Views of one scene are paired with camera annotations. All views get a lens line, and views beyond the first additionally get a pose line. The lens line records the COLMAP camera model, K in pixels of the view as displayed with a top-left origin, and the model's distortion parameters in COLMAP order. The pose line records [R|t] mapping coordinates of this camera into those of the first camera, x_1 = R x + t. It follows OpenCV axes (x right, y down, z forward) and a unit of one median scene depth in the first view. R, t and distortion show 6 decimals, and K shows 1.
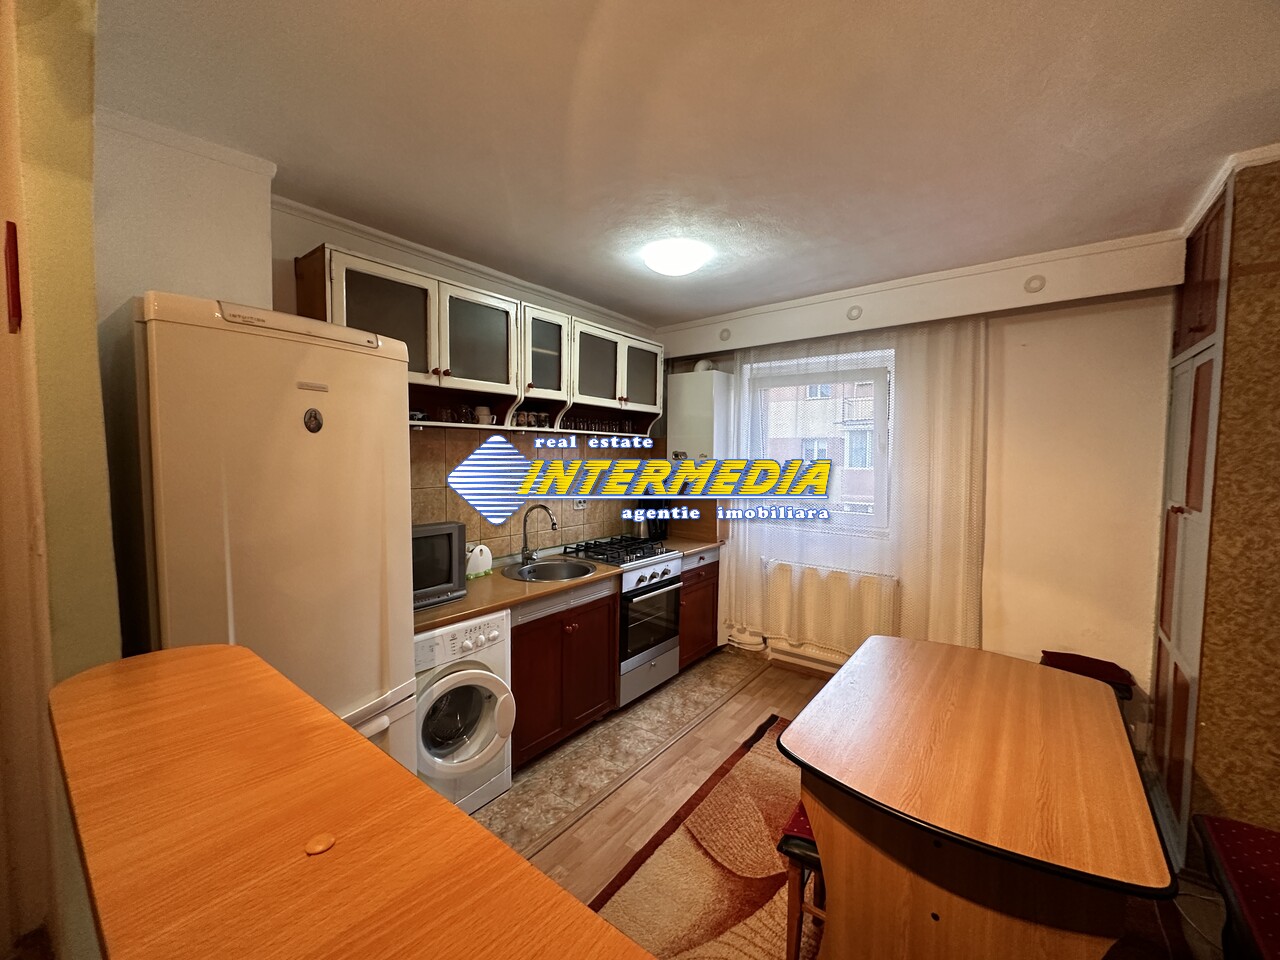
lens RADIAL K [[509.3, 0, 640.2], [0, 509.3, 477.1], [0, 0, 1]] dist [-0.002711, 0.000593]
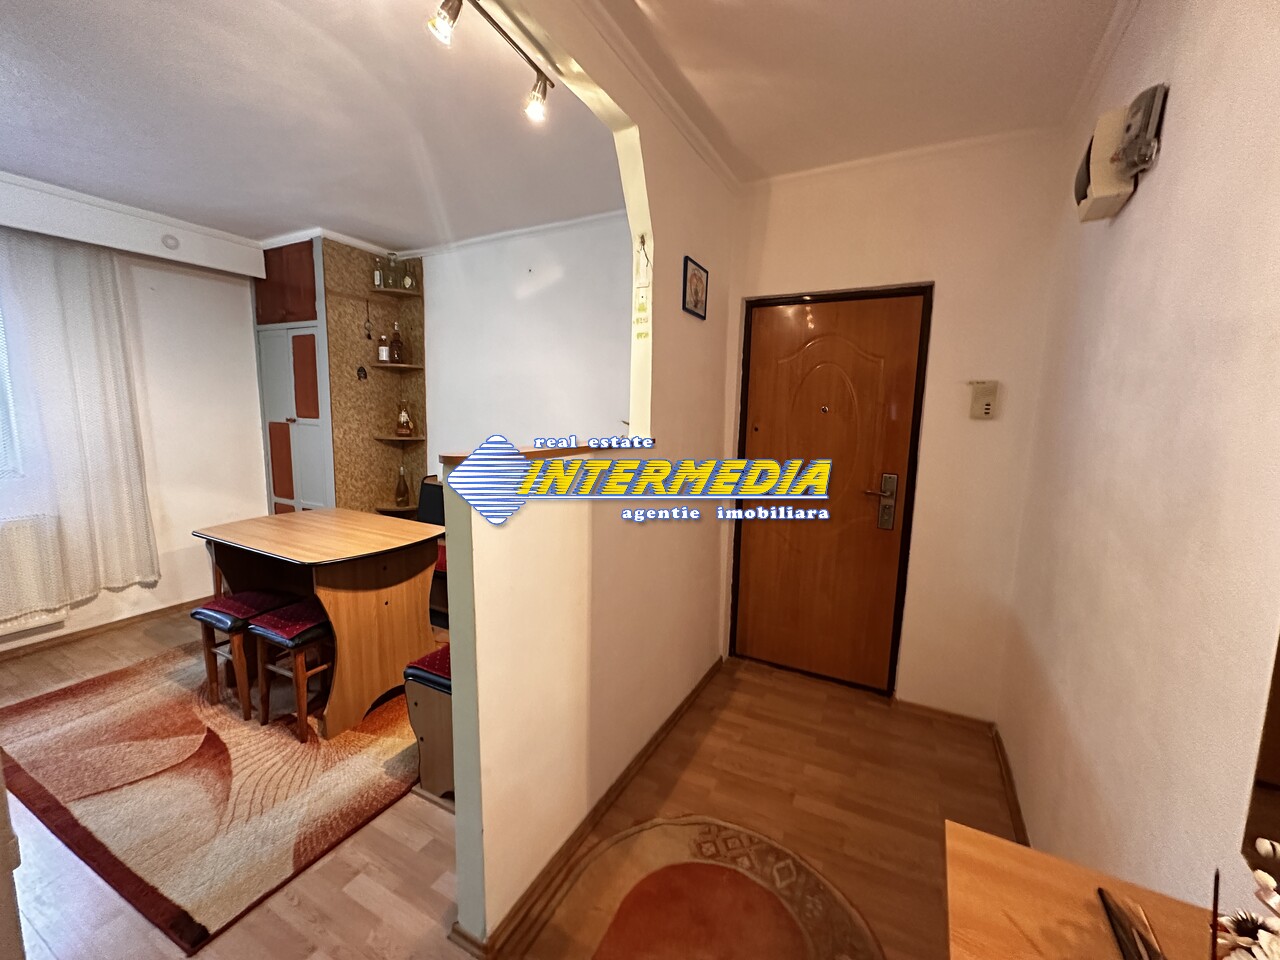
lens RADIAL K [[509.3, 0, 641.5], [0, 509.3, 479.6], [0, 0, 1]] dist [-0.002711, 0.000593]
pose [[-0.184350, -0.140014, 0.972837, -0.677678], [0.028118, 0.988645, 0.147617, 0.034856], [-0.982458, 0.054568, -0.178319, 0.133804]]
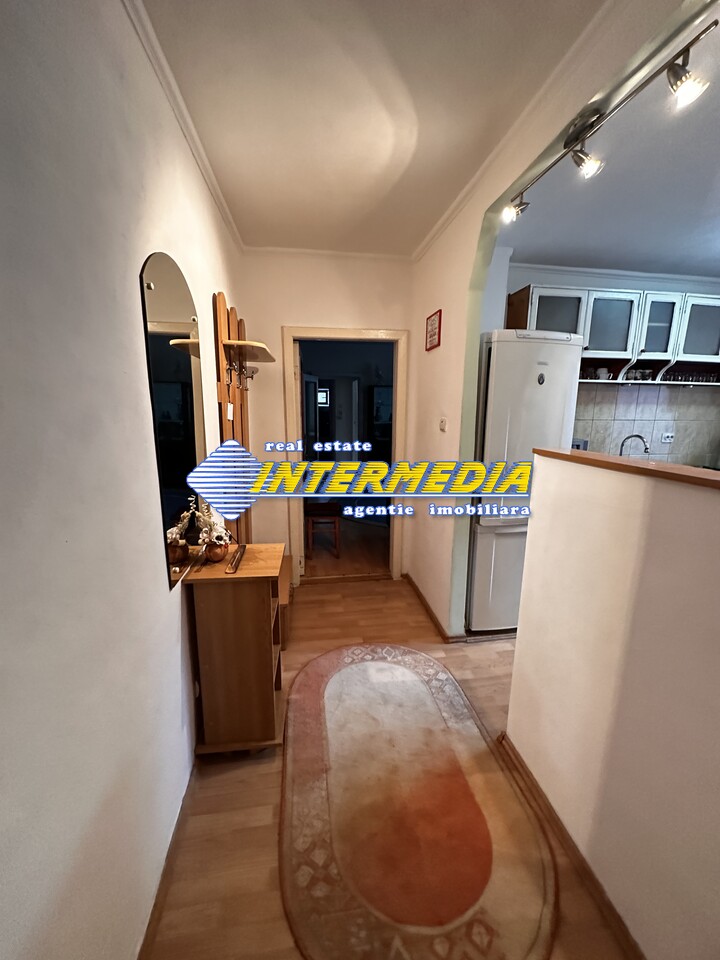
lens RADIAL K [[382.0, 0, 360.5], [0, 382.0, 481.2], [0, 0, 1]] dist [-0.002711, 0.000593]
pose [[0.728982, 0.131735, -0.671737, -0.022334], [-0.034867, 0.987180, 0.155759, 0.046693], [0.683644, -0.090124, 0.724229, -0.376981]]
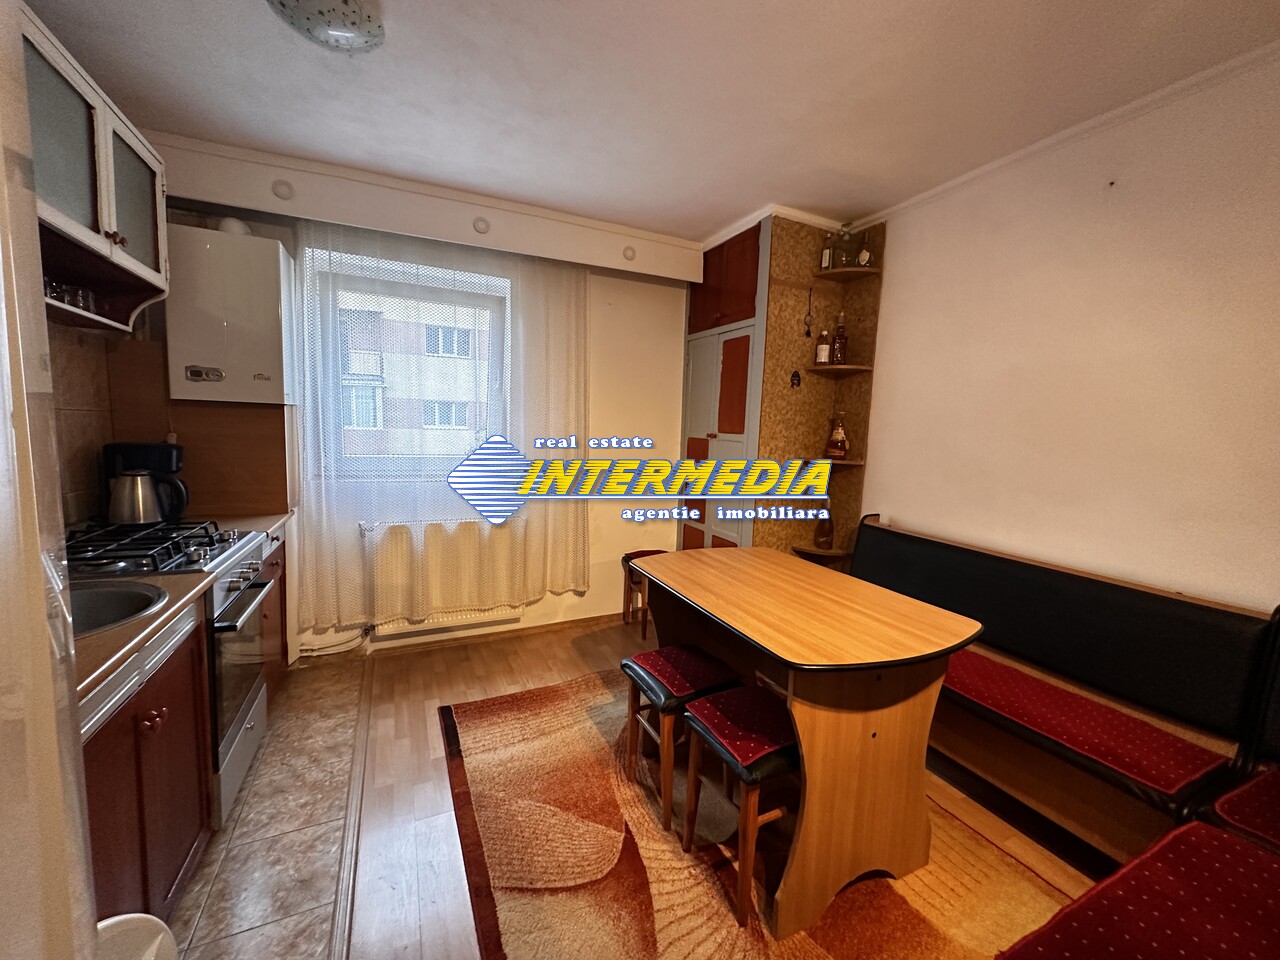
lens RADIAL K [[509.3, 0, 639.4], [0, 509.3, 479.6], [0, 0, 1]] dist [-0.002711, 0.000593]
pose [[0.448378, -0.081629, 0.890109, -0.320130], [0.014935, 0.996366, 0.083850, 0.052166], [-0.893719, -0.024302, 0.447968, 0.415386]]
